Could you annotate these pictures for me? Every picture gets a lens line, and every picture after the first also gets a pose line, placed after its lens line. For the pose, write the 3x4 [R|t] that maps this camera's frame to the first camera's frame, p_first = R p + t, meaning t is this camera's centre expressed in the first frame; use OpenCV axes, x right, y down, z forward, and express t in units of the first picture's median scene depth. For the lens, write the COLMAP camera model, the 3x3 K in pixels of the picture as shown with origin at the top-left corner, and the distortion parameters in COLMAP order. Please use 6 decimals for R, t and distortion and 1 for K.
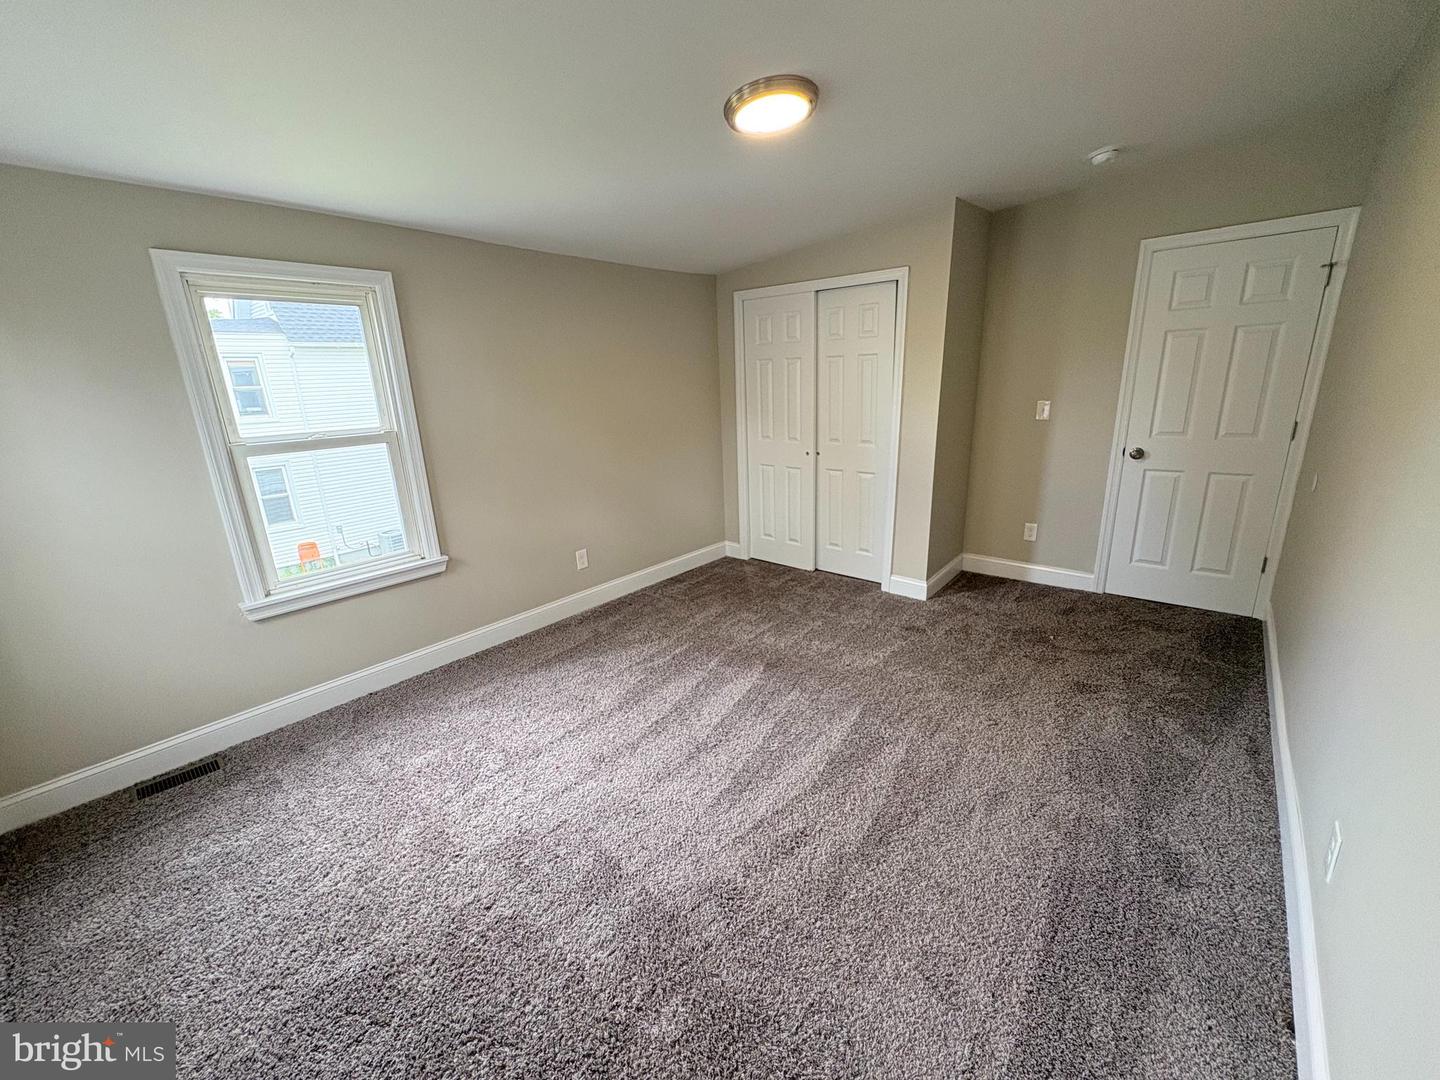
lens RADIAL K [[575.4, 0, 717.1], [0, 575.4, 535.6], [0, 0, 1]] dist [-0.002431, 0.000680]
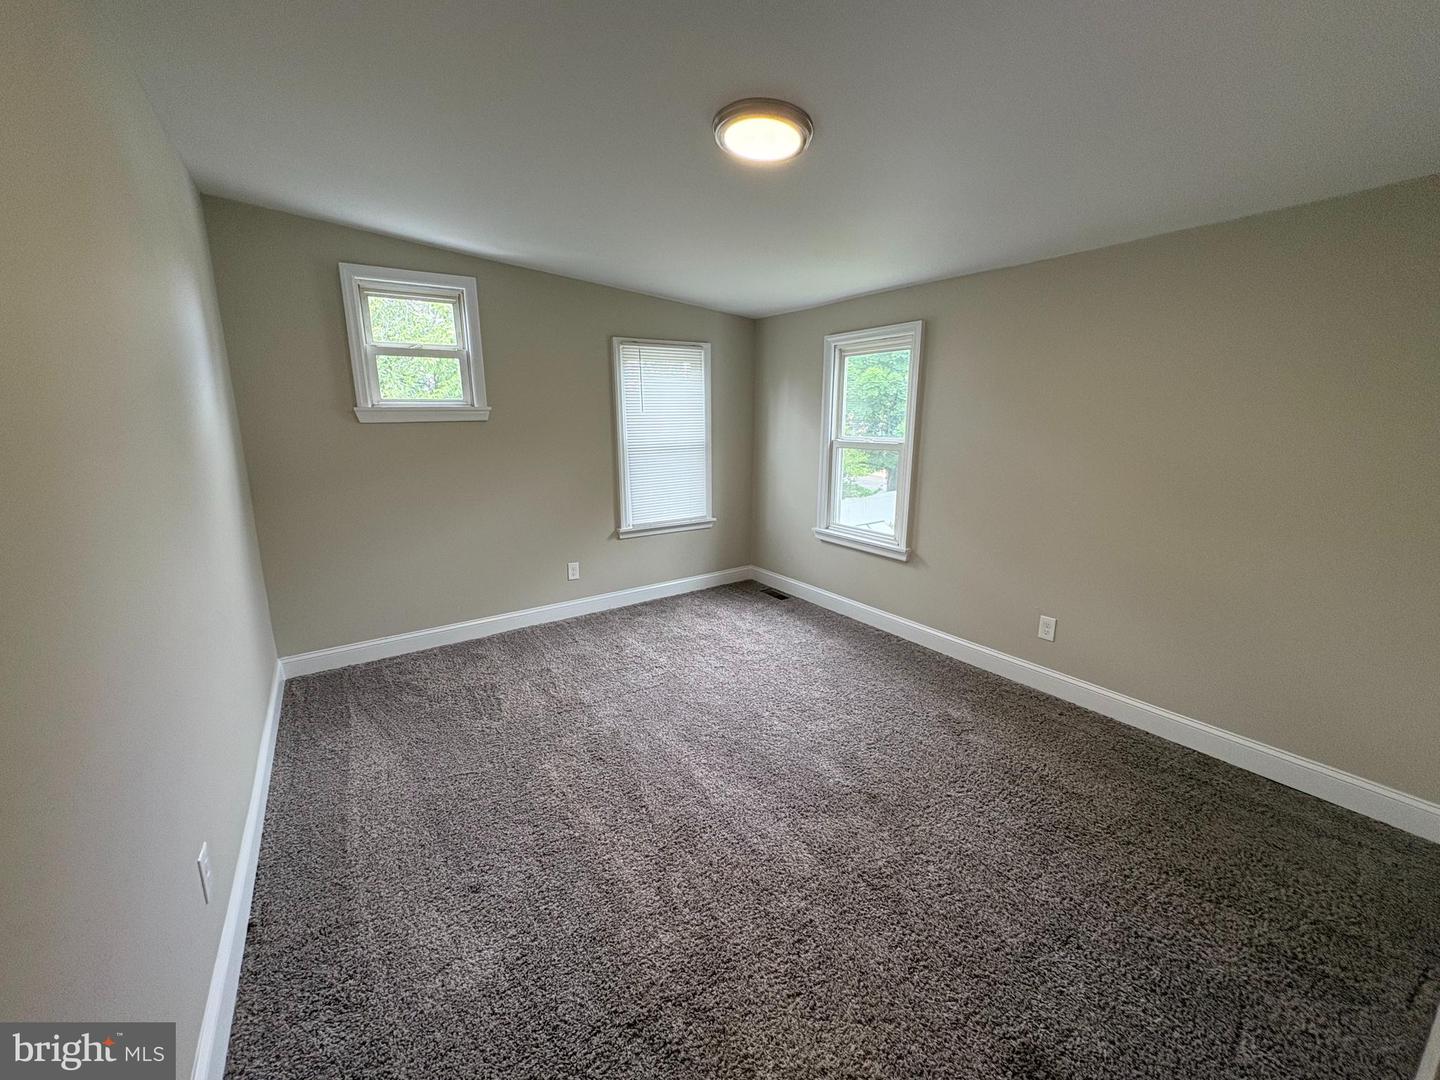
lens RADIAL K [[575.4, 0, 713.2], [0, 575.4, 540.0], [0, 0, 1]] dist [-0.002431, 0.000680]
pose [[-0.269967, 0.244679, -0.931262, 0.801850], [-0.238630, 0.919999, 0.310897, -0.277348], [0.932831, 0.306159, -0.189982, 0.897337]]
